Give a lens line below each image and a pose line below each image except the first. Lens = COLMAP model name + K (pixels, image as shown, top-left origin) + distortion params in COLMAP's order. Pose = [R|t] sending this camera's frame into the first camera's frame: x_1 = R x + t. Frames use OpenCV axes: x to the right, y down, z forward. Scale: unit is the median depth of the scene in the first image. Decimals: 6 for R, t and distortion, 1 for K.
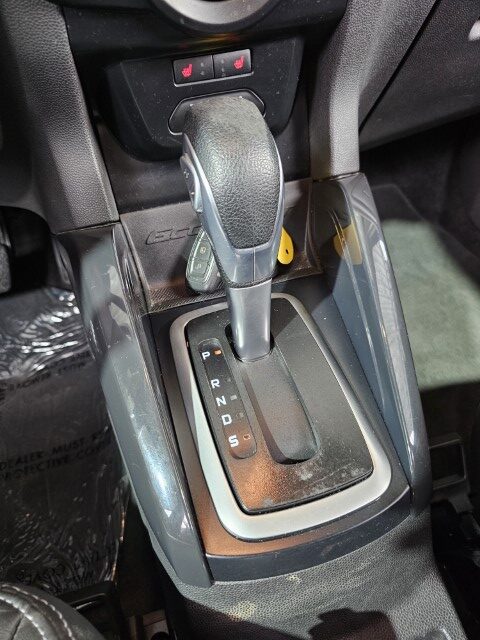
lens RADIAL K [[451.3, 0, 240.2], [0, 451.3, 316.8], [0, 0, 1]] dist [0.054373, -0.028572]
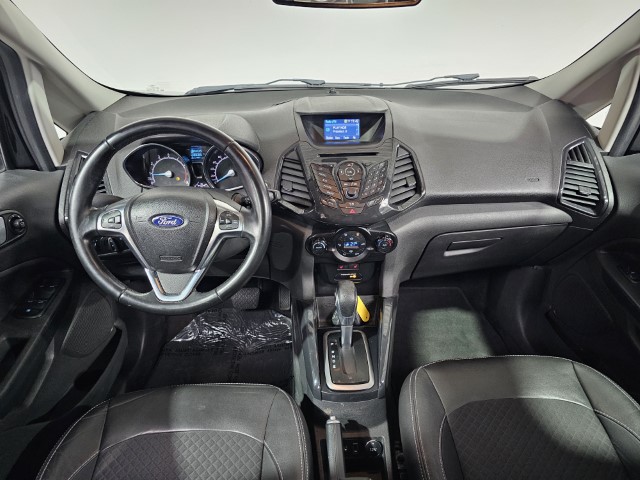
lens RADIAL K [[451.3, 0, 319.0], [0, 451.3, 237.8], [0, 0, 1]] dist [0.054373, -0.028572]
pose [[0.966666, 0.153601, -0.204850, 0.387218], [-0.199075, 0.954026, -0.224061, 0.098435], [0.161017, 0.257372, 0.952803, -2.381095]]
